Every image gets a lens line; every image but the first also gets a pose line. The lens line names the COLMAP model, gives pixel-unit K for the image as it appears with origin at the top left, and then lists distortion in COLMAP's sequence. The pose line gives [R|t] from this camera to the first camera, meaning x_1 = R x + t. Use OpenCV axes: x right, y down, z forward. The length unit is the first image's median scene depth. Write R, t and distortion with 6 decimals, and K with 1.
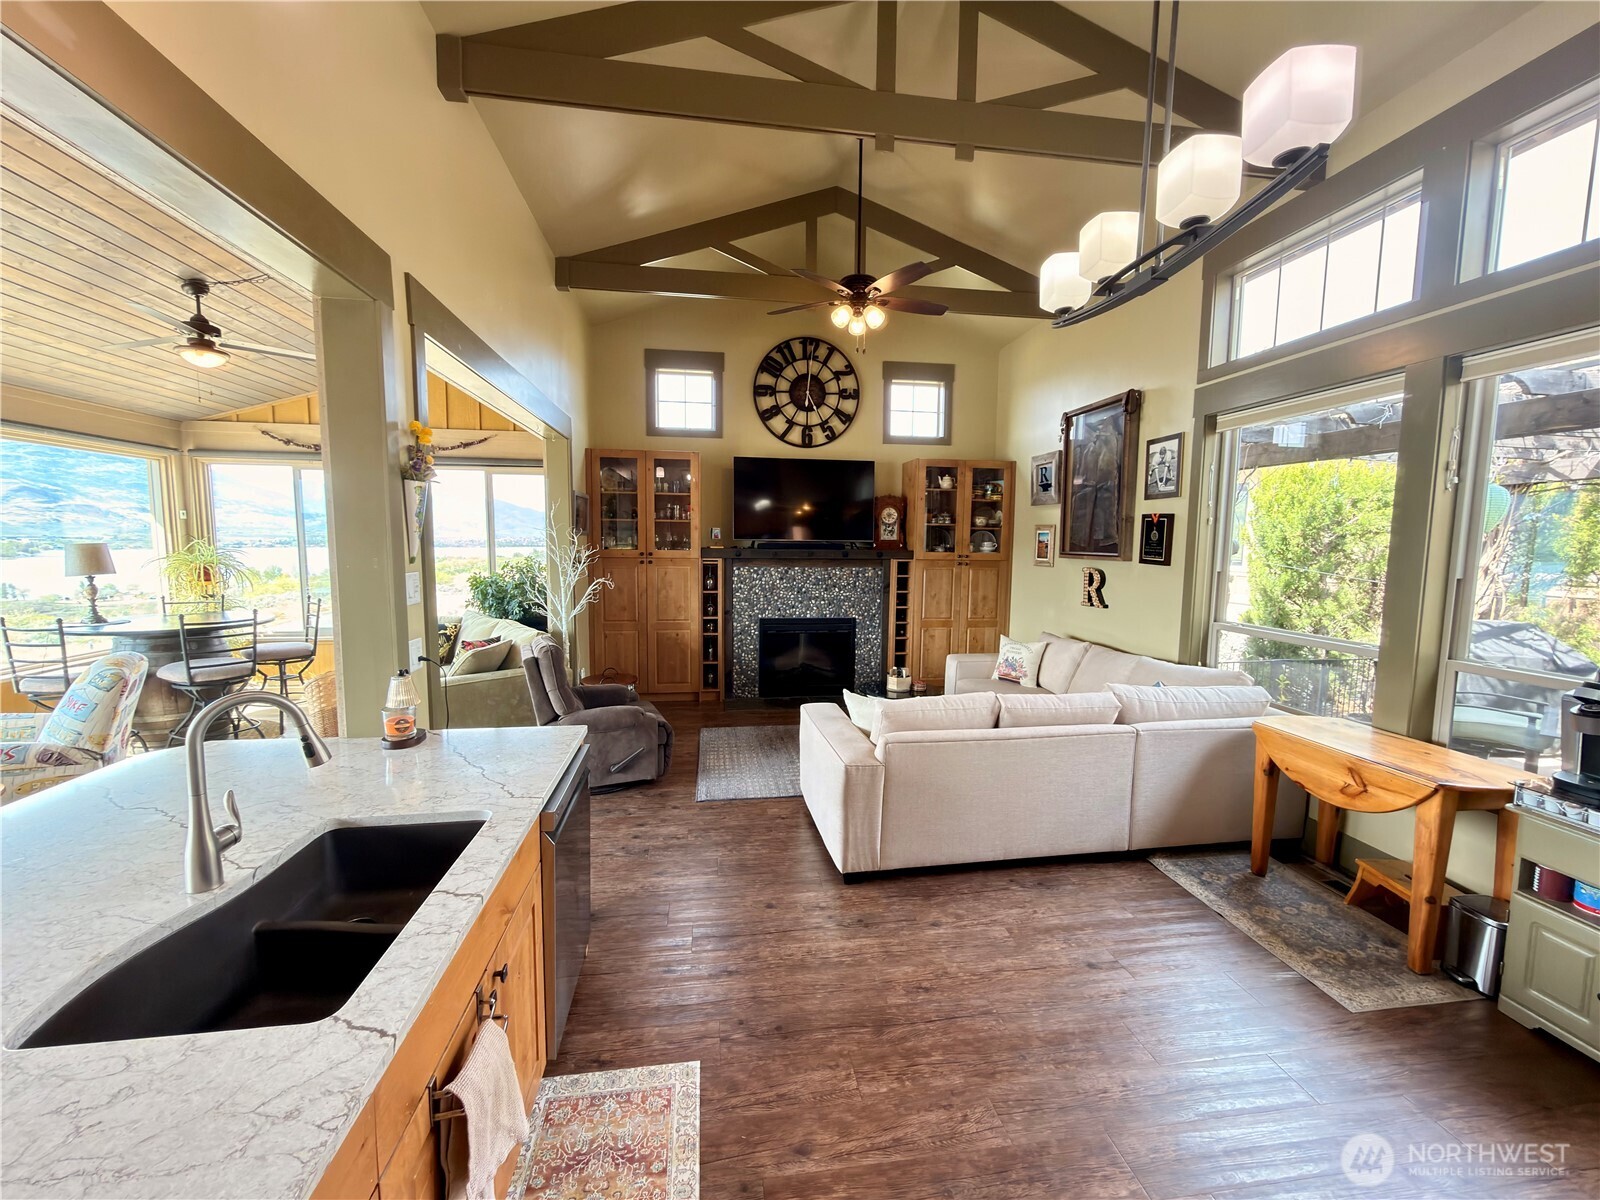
lens RADIAL K [[638.4, 0, 799.5], [0, 638.4, 601.2], [0, 0, 1]] dist [0.001712, 0.000197]
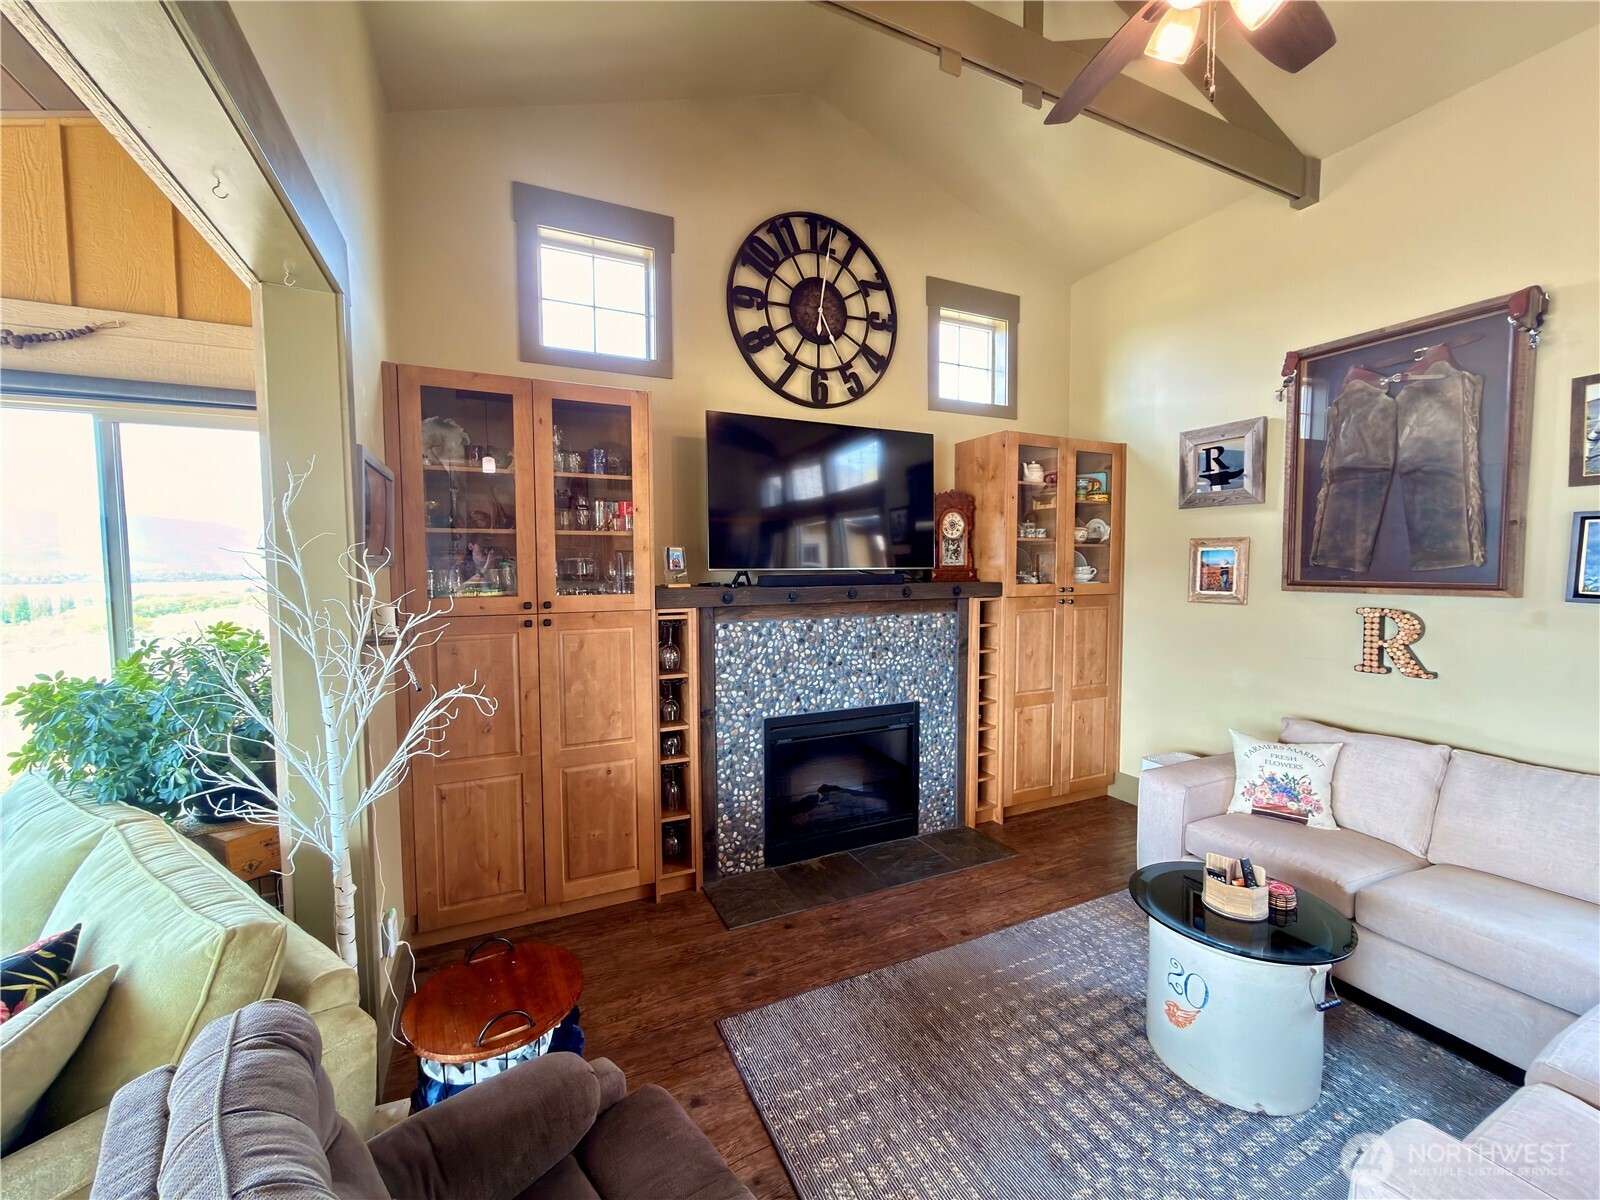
lens RADIAL K [[638.4, 0, 798.4], [0, 638.4, 600.7], [0, 0, 1]] dist [0.001712, 0.000197]
pose [[0.956669, -0.032256, 0.289387, -0.182112], [0.043386, 0.998542, -0.032127, -0.051121], [-0.287929, 0.043290, 0.956673, 0.477867]]
